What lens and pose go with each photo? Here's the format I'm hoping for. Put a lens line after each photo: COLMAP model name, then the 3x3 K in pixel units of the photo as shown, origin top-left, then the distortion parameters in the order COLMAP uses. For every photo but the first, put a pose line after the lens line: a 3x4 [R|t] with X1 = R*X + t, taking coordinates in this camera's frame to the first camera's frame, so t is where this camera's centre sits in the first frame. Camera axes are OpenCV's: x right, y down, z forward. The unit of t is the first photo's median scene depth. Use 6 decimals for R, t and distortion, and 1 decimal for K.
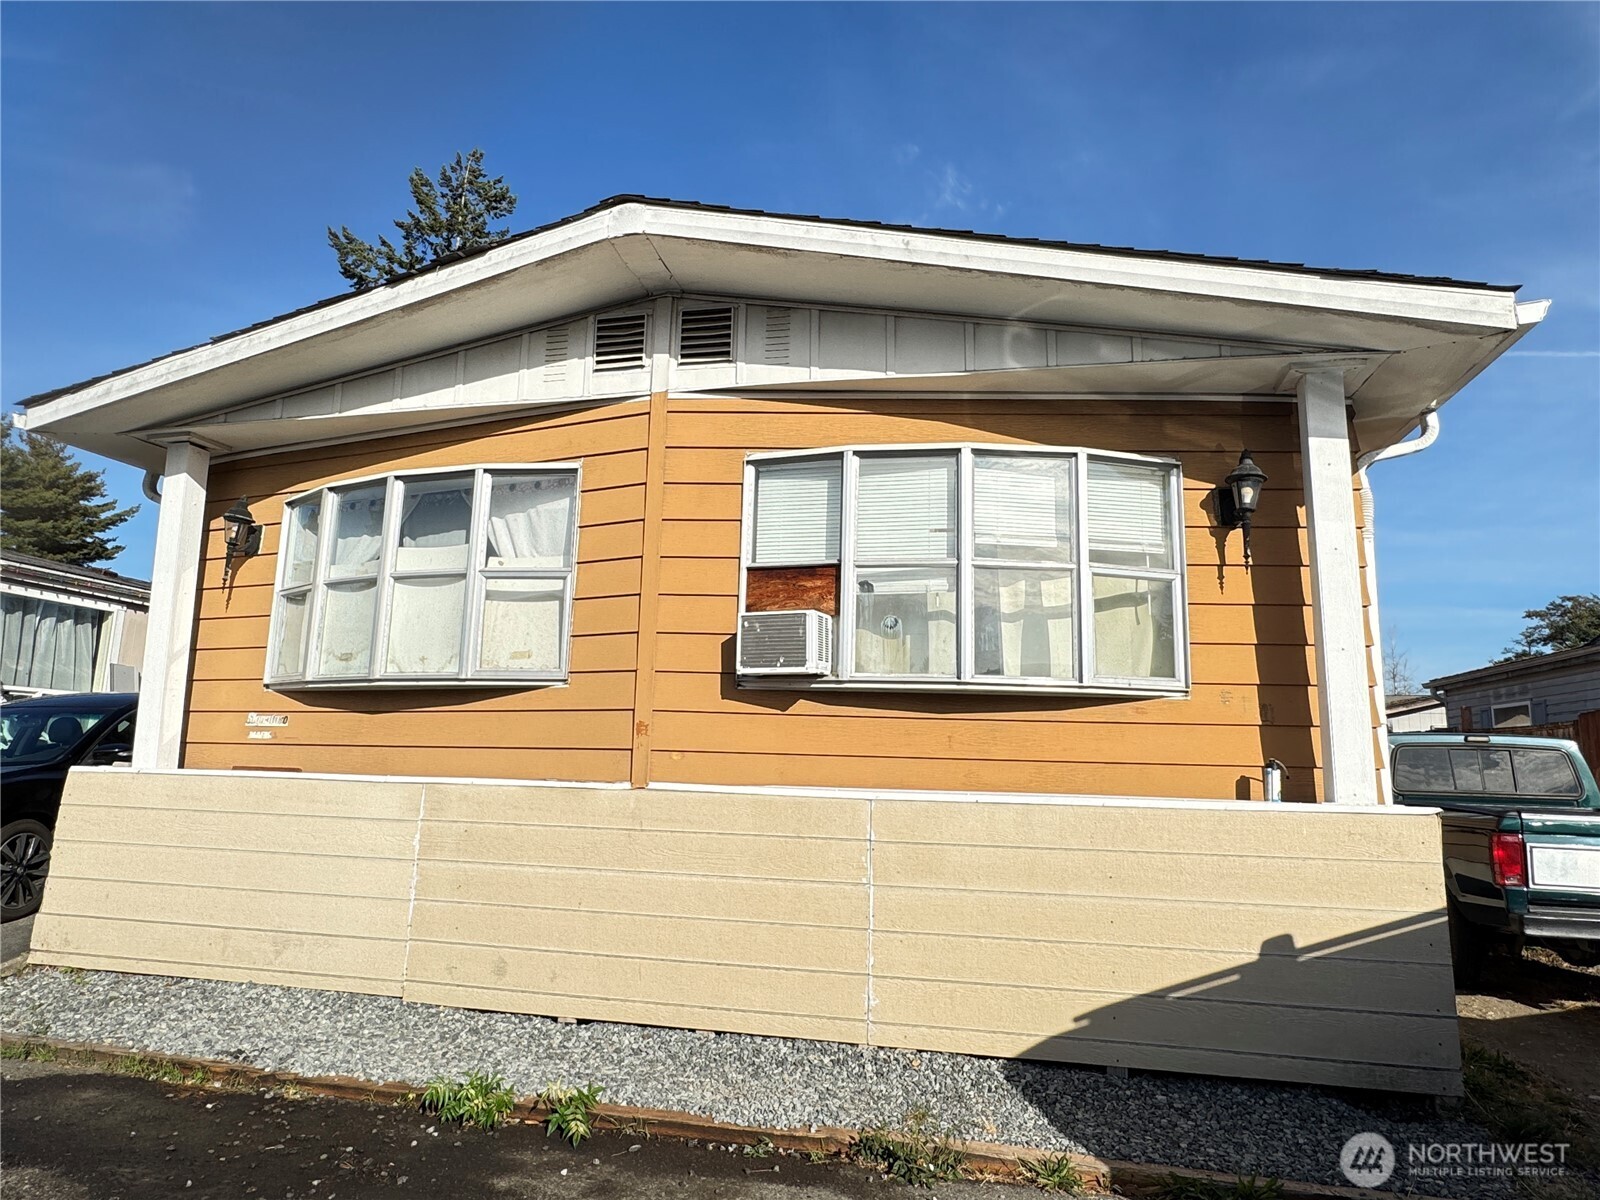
lens RADIAL K [[959.4, 0, 800.1], [0, 959.4, 598.1], [0, 0, 1]] dist [-0.012836, 0.010444]
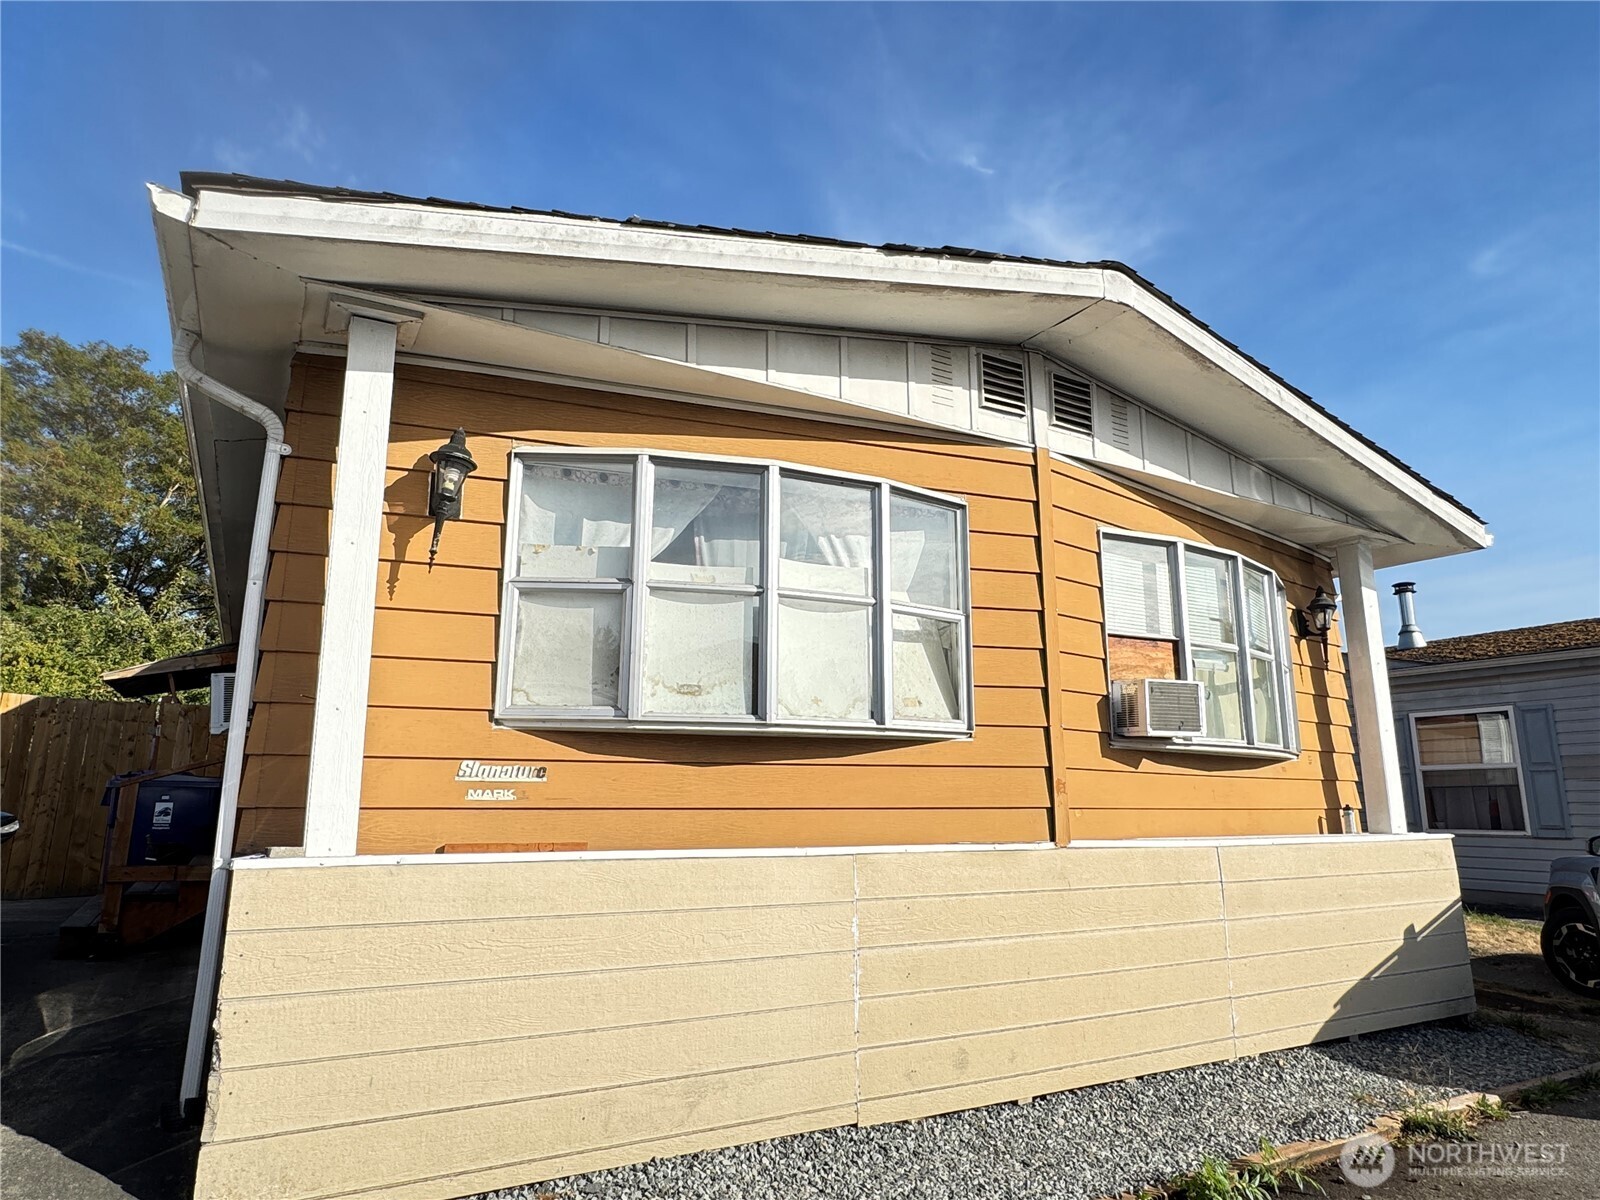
lens RADIAL K [[959.4, 0, 800.0], [0, 959.4, 604.7], [0, 0, 1]] dist [-0.012836, 0.010444]
pose [[0.744080, 0.115737, 0.657990, -0.976186], [-0.101435, 0.993033, -0.059964, 0.033948], [-0.660346, -0.022125, 0.750636, 0.411035]]
